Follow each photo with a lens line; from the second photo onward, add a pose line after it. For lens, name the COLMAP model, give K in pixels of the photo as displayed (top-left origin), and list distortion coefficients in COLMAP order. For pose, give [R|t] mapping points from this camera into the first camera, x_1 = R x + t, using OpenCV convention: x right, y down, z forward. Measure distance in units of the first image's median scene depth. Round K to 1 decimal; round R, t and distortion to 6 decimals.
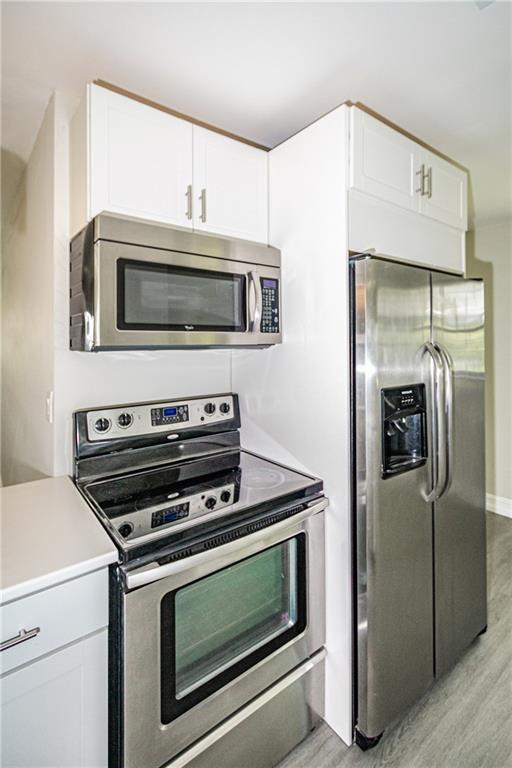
lens RADIAL K [[366.2, 0, 258.5], [0, 366.2, 337.6], [0, 0, 1]] dist [0.004948, -0.001950]
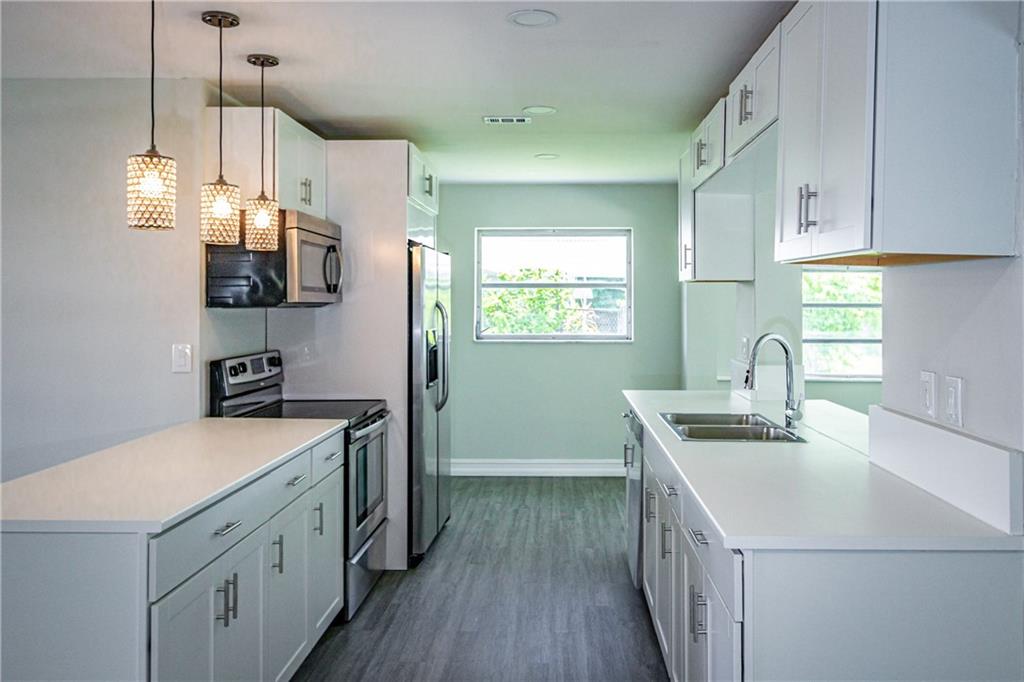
lens RADIAL K [[819.4, 0, 517.8], [0, 819.4, 302.3], [0, 0, 1]] dist [0.022042, -0.025442]
pose [[0.651565, 0.001837, 0.758591, -1.742054], [-0.005084, 0.999985, 0.001946, 0.009749], [-0.758576, -0.005125, 0.651565, -1.323052]]
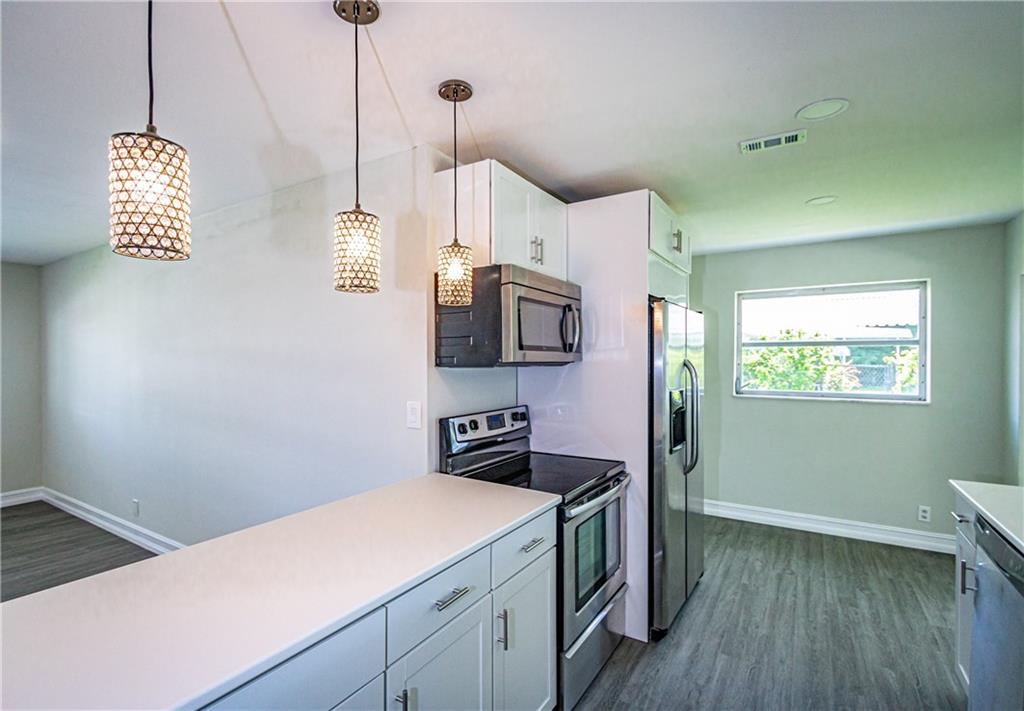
lens RADIAL K [[487.8, 0, 484.3], [0, 487.8, 362.8], [0, 0, 1]] dist [0.006496, -0.000328]
pose [[0.948242, -0.001323, 0.317545, -0.830847], [-0.002665, 0.999923, 0.012126, 0.003305], [-0.317536, -0.012345, 0.948166, -0.509357]]
